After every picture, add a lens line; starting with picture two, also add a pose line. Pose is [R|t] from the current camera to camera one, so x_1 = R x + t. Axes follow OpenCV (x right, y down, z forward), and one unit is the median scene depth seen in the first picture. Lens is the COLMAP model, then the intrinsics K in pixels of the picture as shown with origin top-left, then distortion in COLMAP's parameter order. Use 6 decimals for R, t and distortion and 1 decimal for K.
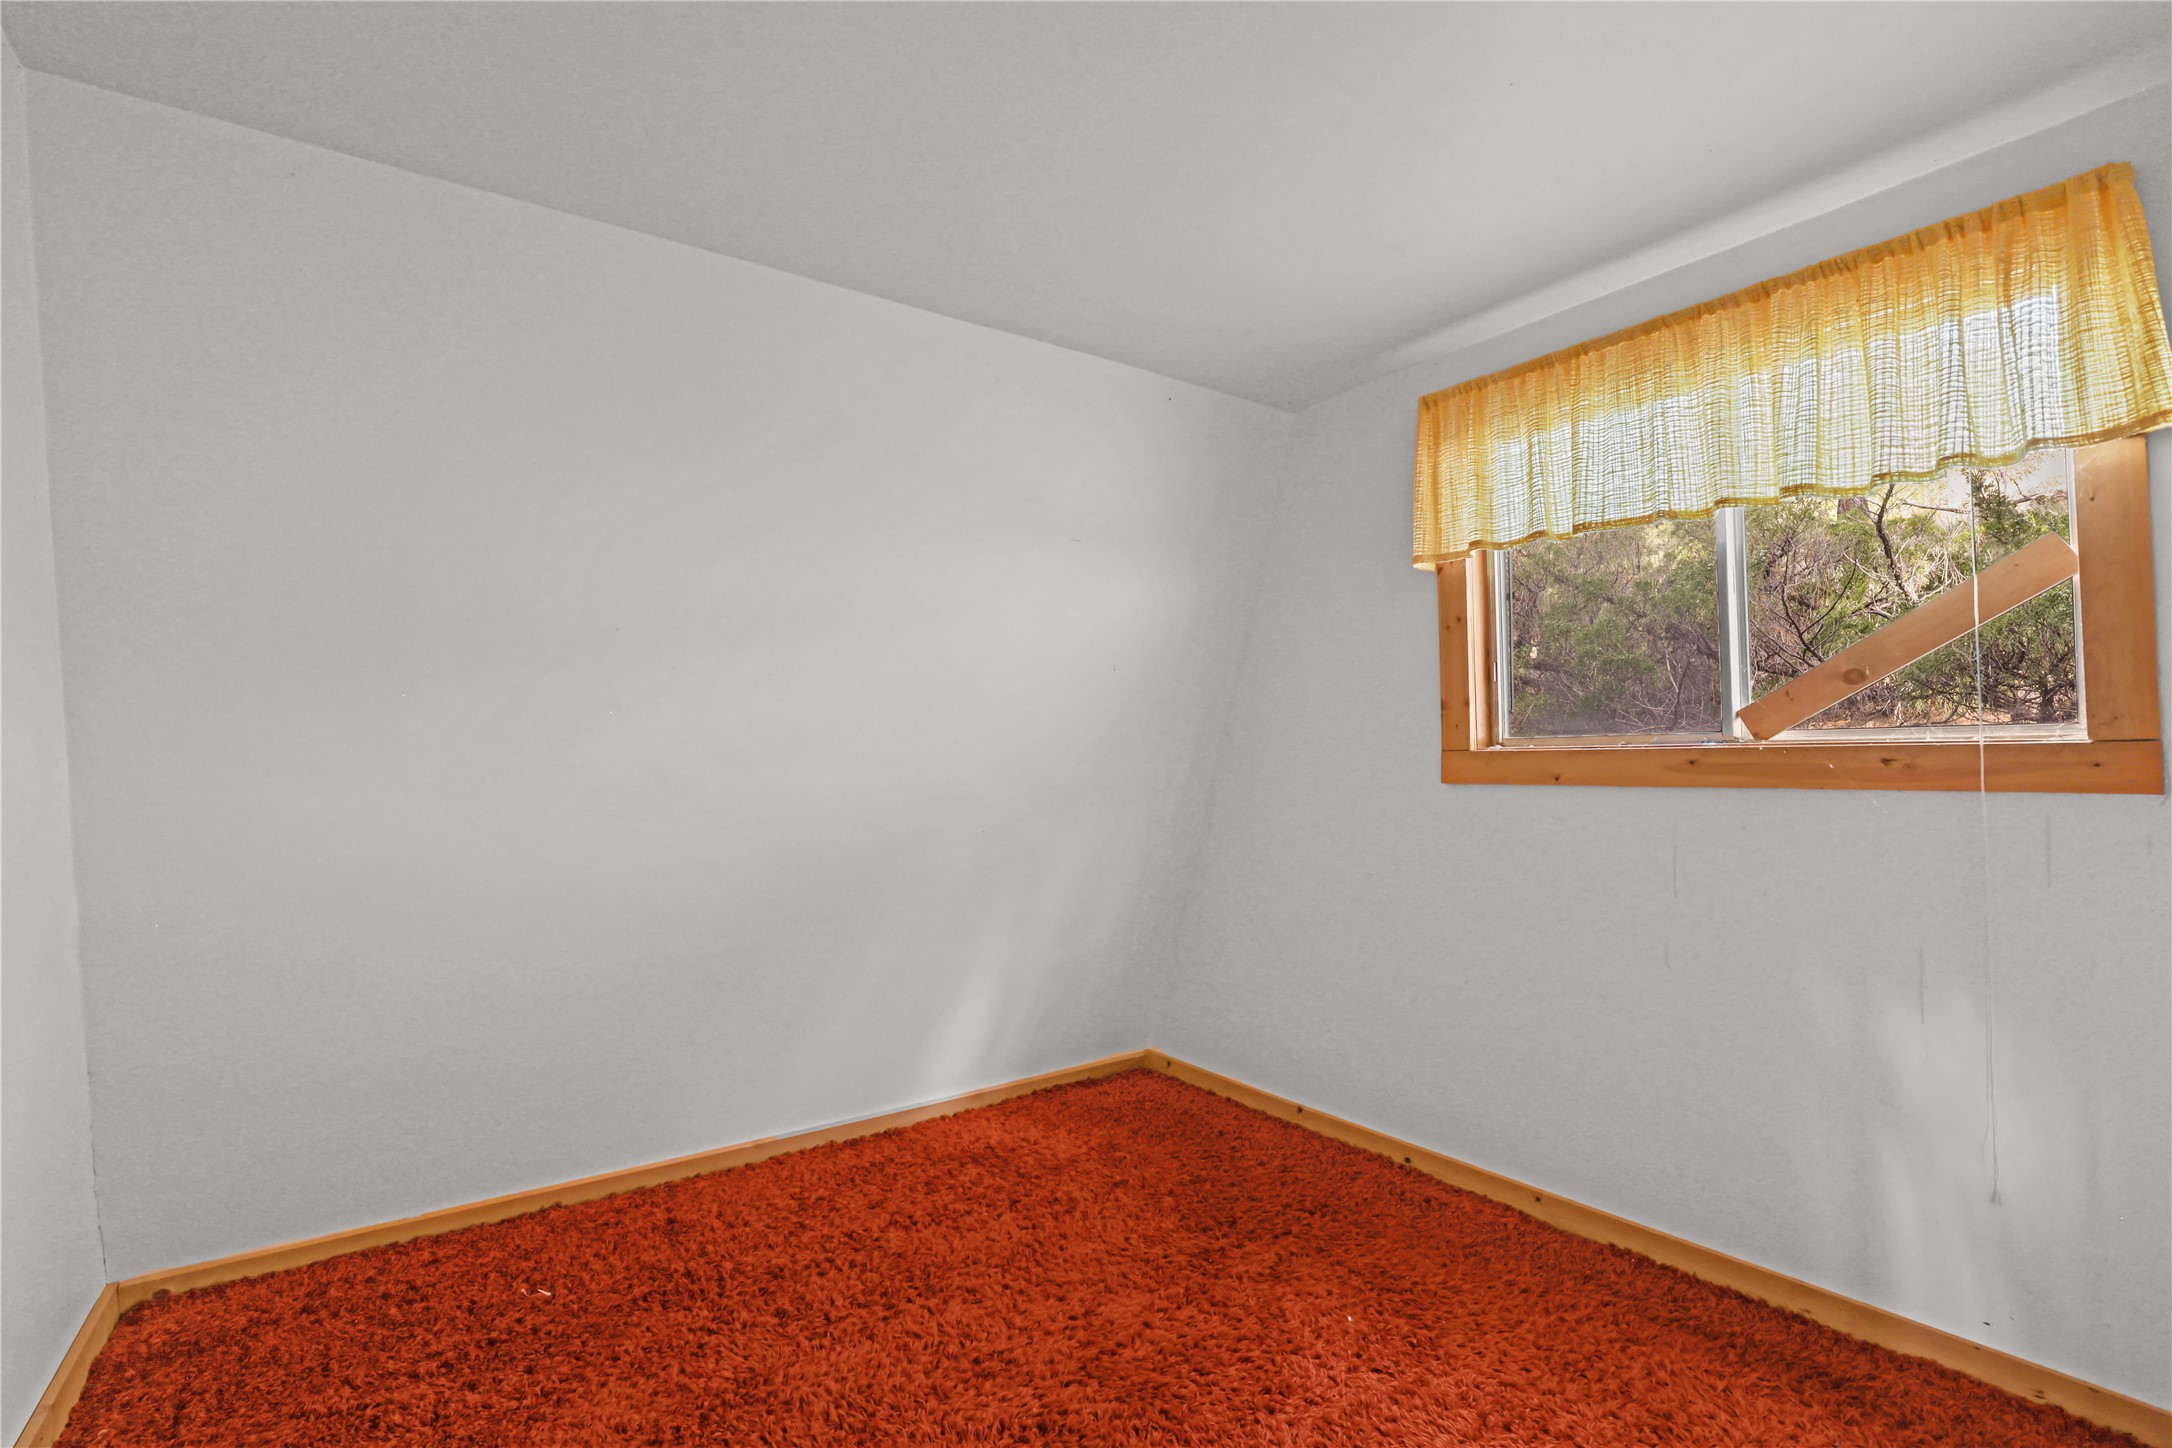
lens RADIAL K [[981.4, 0, 1091.9], [0, 981.4, 745.5], [0, 0, 1]] dist [-0.000277, 0.000278]
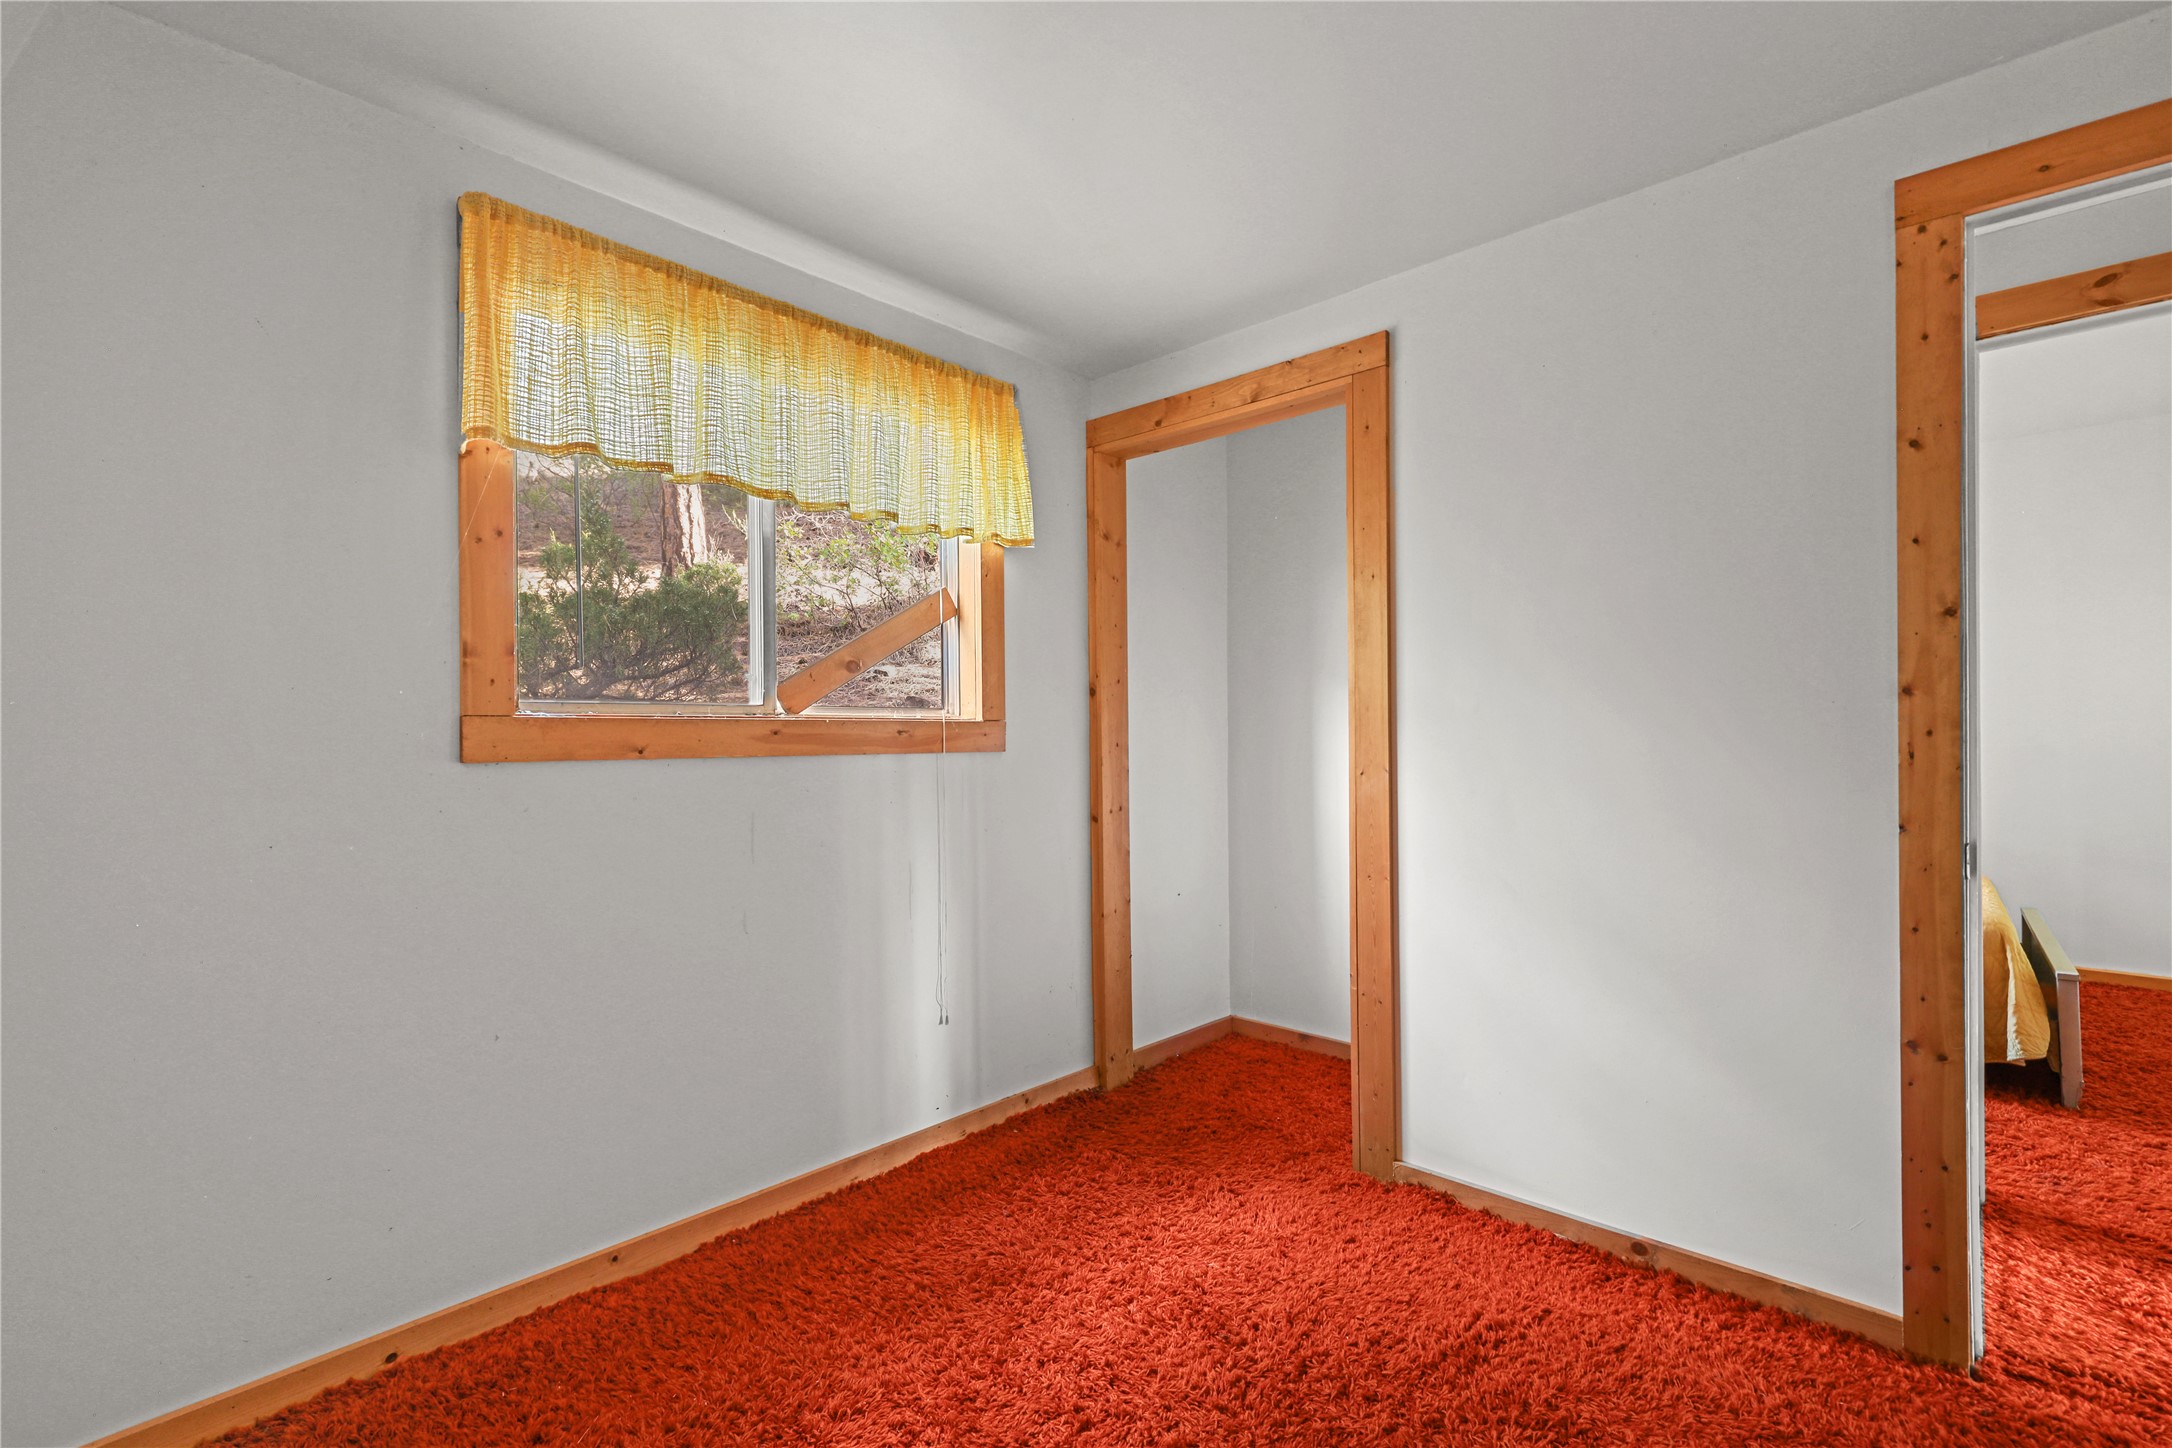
lens RADIAL K [[981.4, 0, 1091.9], [0, 981.4, 745.5], [0, 0, 1]] dist [-0.000277, 0.000278]
pose [[-0.182071, 0.002891, 0.983281, -0.475045], [-0.003865, 0.999986, -0.003656, 0.032096], [-0.983278, -0.004466, -0.182057, 0.823829]]
